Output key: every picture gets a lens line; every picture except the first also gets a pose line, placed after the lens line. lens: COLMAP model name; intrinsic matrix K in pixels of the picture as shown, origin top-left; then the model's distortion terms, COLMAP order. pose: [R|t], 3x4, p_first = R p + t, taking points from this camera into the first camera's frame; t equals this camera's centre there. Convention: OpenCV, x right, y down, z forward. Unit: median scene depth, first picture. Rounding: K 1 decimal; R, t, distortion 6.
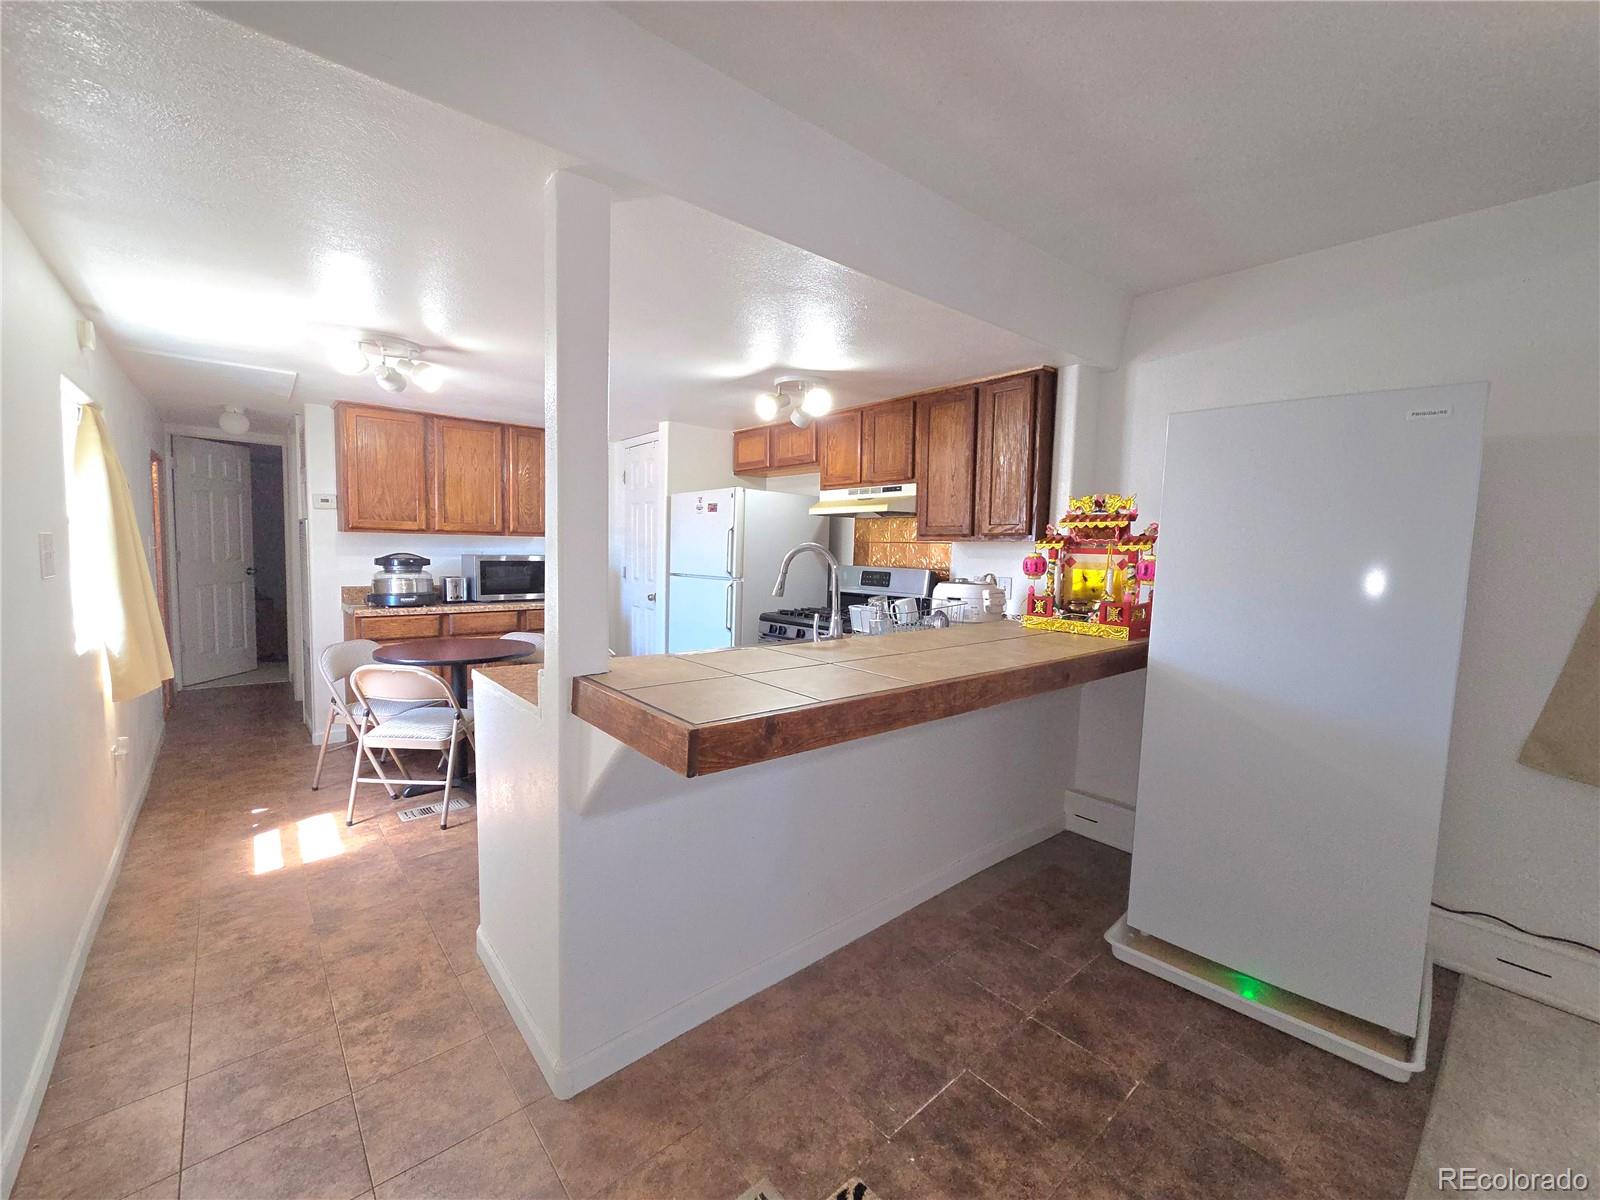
lens RADIAL K [[658.0, 0, 797.1], [0, 658.0, 601.1], [0, 0, 1]] dist [0.001088, 0.000653]
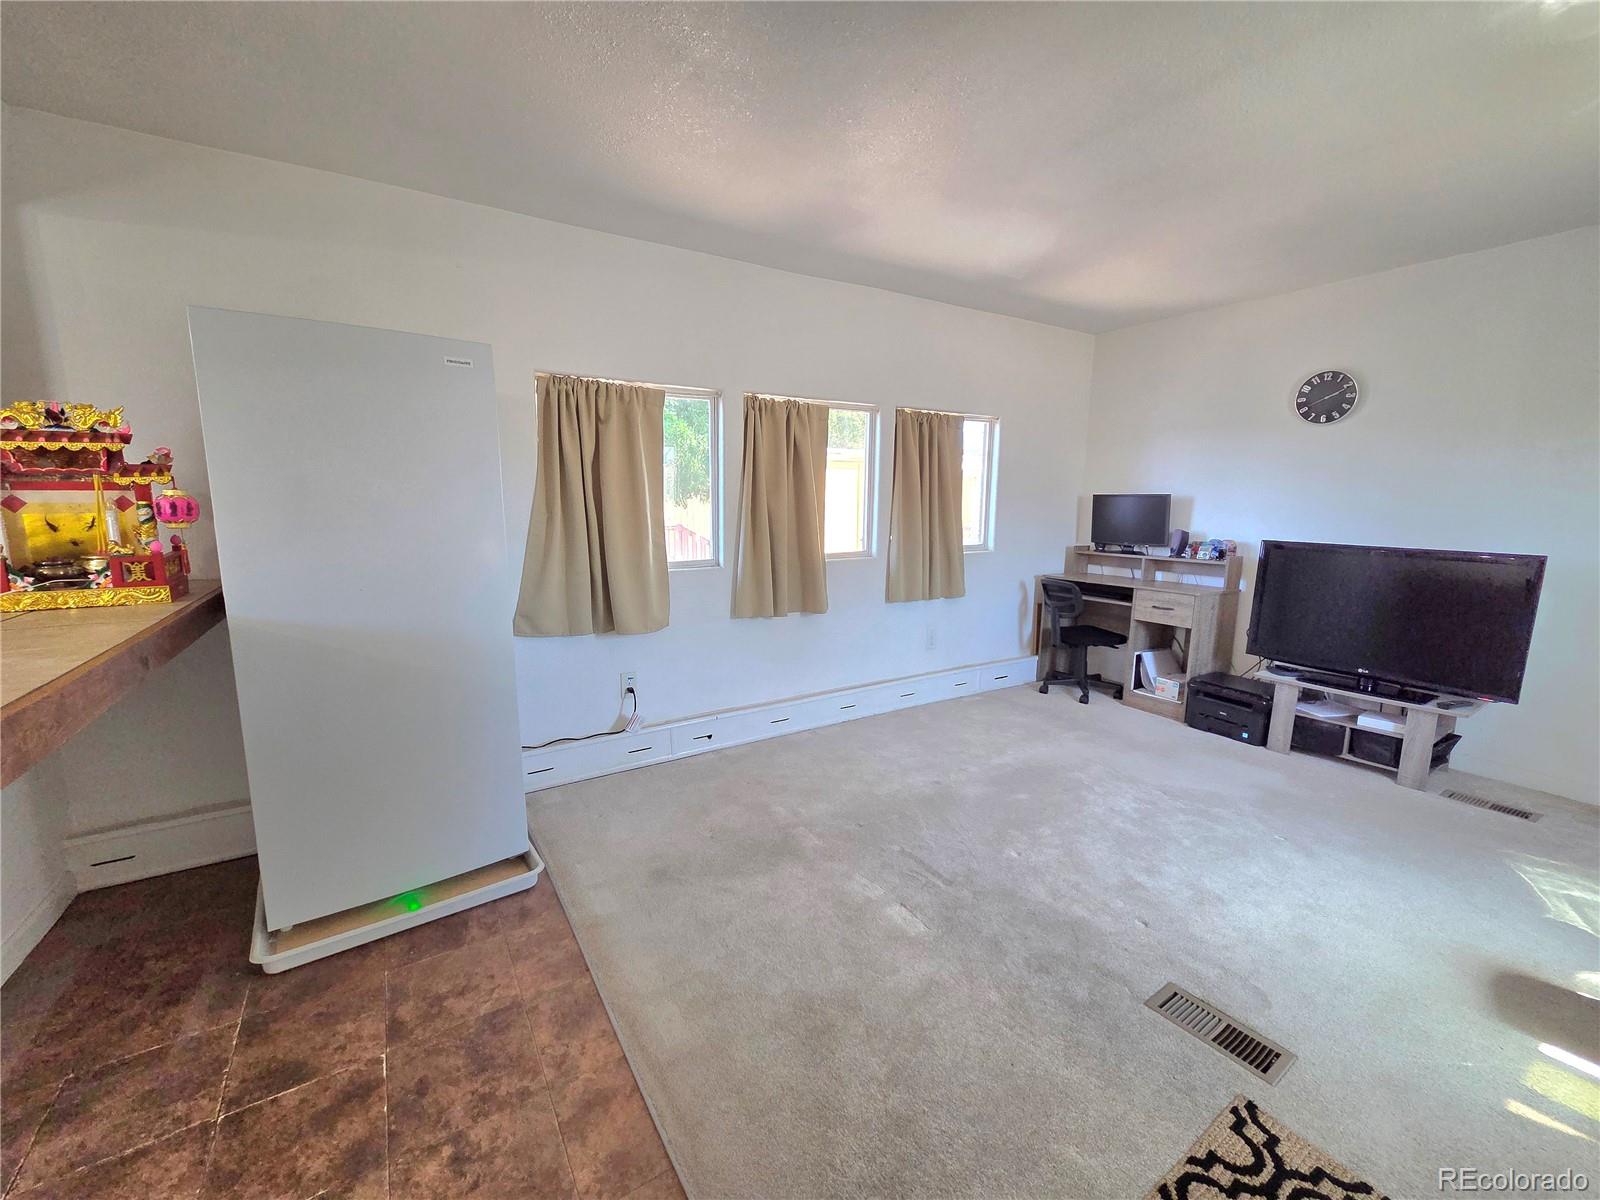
lens RADIAL K [[658.0, 0, 789.4], [0, 658.0, 600.2], [0, 0, 1]] dist [0.001088, 0.000653]
pose [[0.148813, -0.177656, 0.972776, -0.127986], [0.092400, 0.981924, 0.165192, -0.002767], [-0.984539, 0.065302, 0.162538, 0.159898]]
